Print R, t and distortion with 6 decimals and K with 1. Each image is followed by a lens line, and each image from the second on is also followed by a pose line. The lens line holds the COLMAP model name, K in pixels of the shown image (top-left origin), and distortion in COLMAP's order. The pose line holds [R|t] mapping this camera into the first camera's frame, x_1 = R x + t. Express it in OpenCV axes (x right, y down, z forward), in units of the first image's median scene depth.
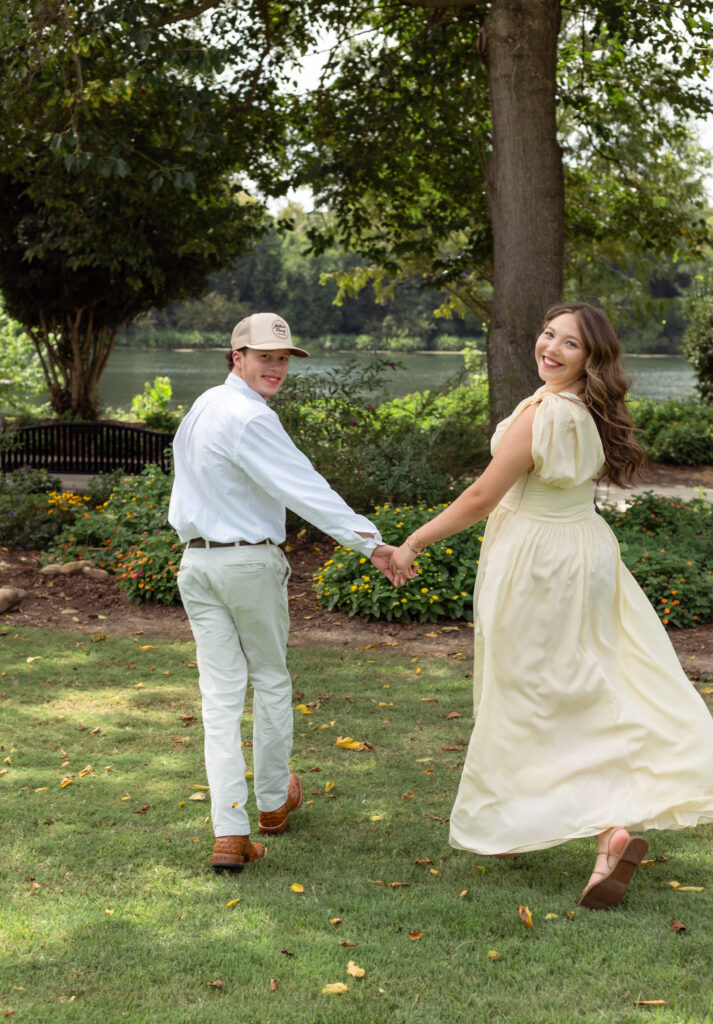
lens RADIAL K [[1694.9, 0, 353.2], [0, 1694.9, 515.5], [0, 0, 1]] dist [0.039527, 0.000000]
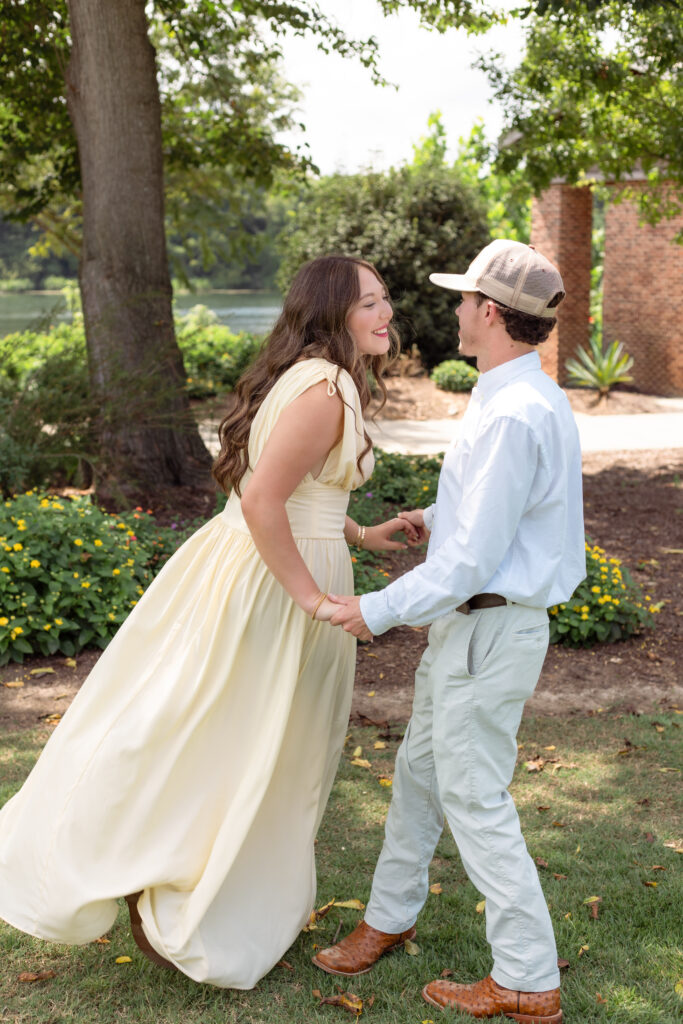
lens RADIAL K [[1480.9, 0, 341.2], [0, 1480.9, 515.2], [0, 0, 1]] dist [-0.000467, 0.000000]
pose [[0.970103, -0.058300, 0.235588, 0.020367], [0.045194, 0.997135, 0.060656, -0.018831], [-0.238449, -0.048195, 0.969958, 0.200632]]
